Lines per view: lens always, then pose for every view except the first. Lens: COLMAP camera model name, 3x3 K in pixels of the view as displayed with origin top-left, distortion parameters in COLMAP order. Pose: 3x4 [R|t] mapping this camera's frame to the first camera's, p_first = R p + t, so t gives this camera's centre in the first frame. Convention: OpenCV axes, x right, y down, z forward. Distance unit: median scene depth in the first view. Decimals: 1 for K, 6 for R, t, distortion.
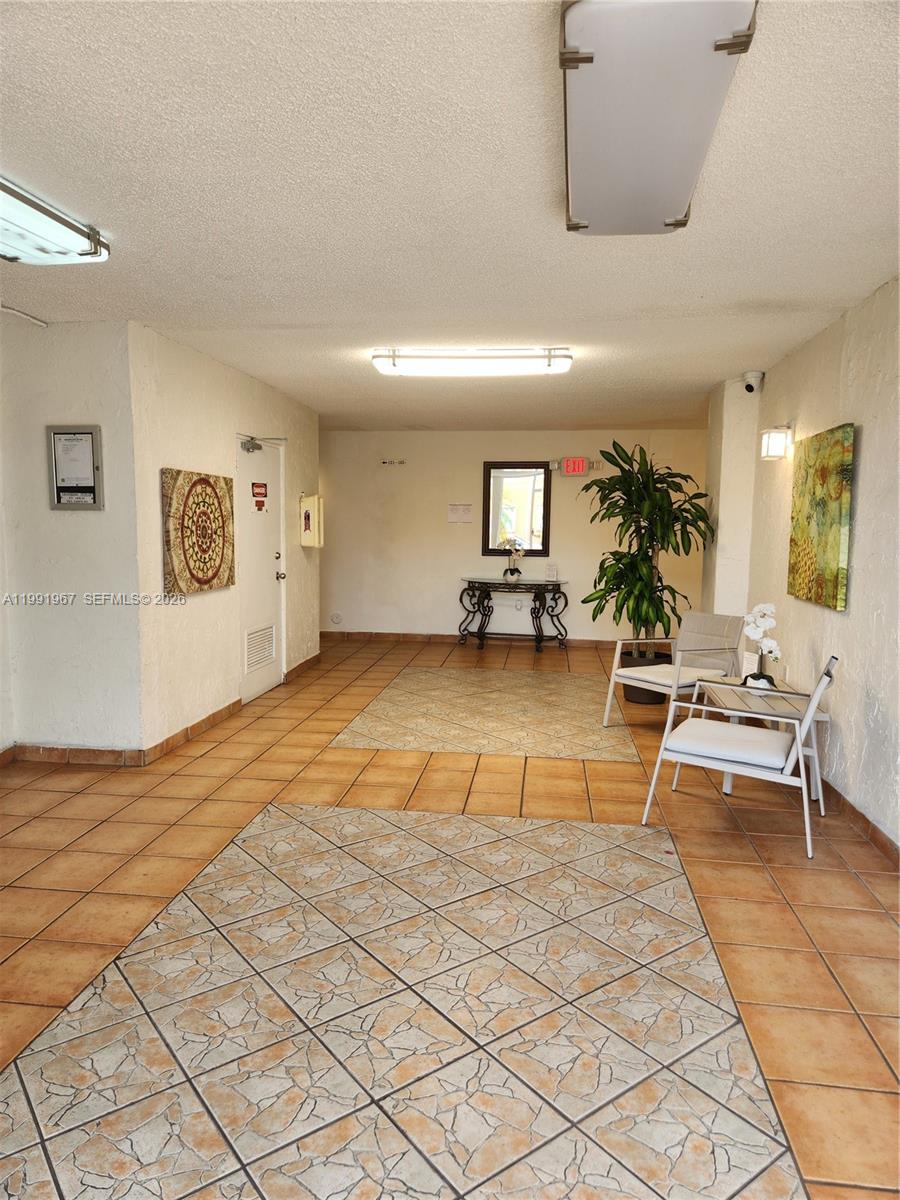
lens RADIAL K [[801.9, 0, 436.0], [0, 801.9, 599.7], [0, 0, 1]] dist [0.070215, -0.065594]
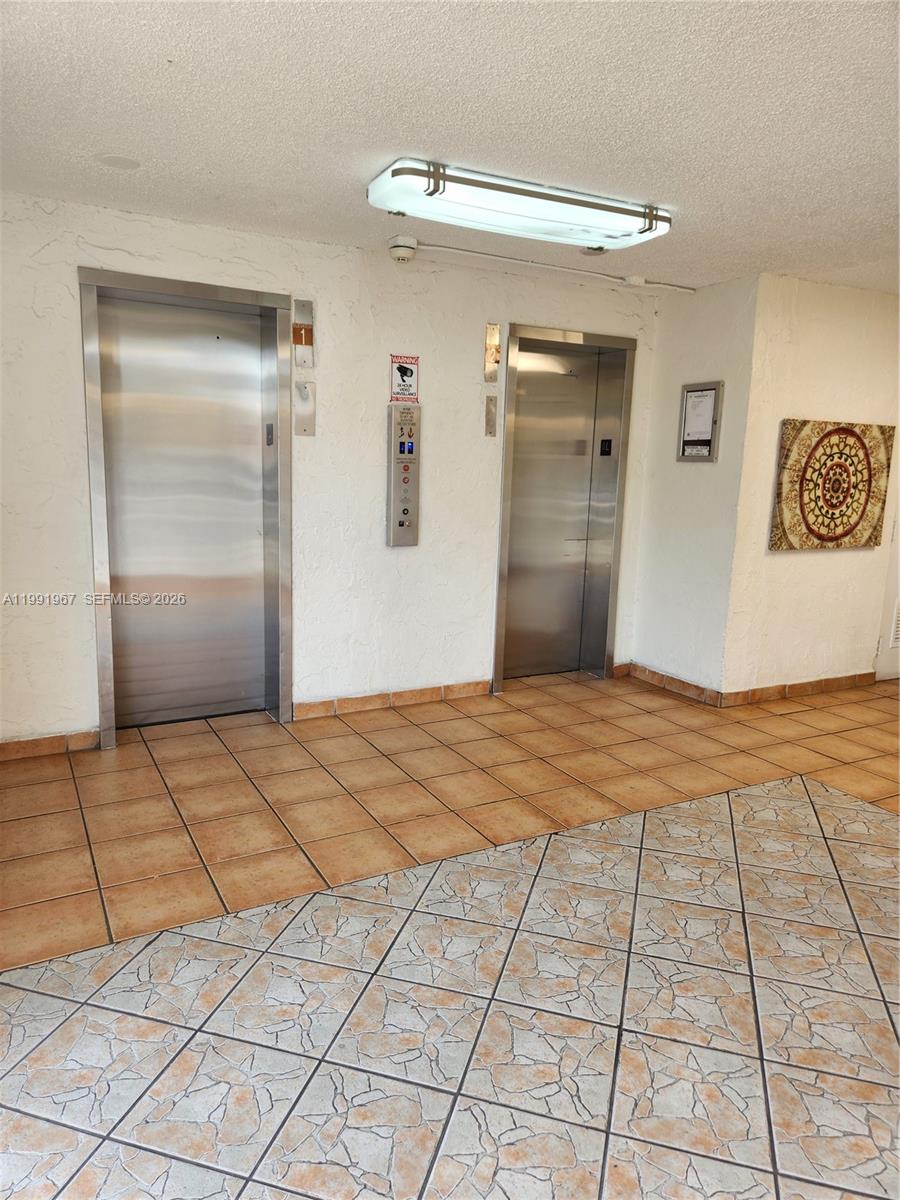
lens RADIAL K [[801.9, 0, 436.0], [0, 801.9, 599.7], [0, 0, 1]] dist [0.070215, -0.065594]
pose [[0.595156, 0.147884, -0.789886, 0.235402], [-0.099156, 0.988925, 0.110437, -0.013050], [0.797469, 0.012595, 0.603228, 0.070953]]
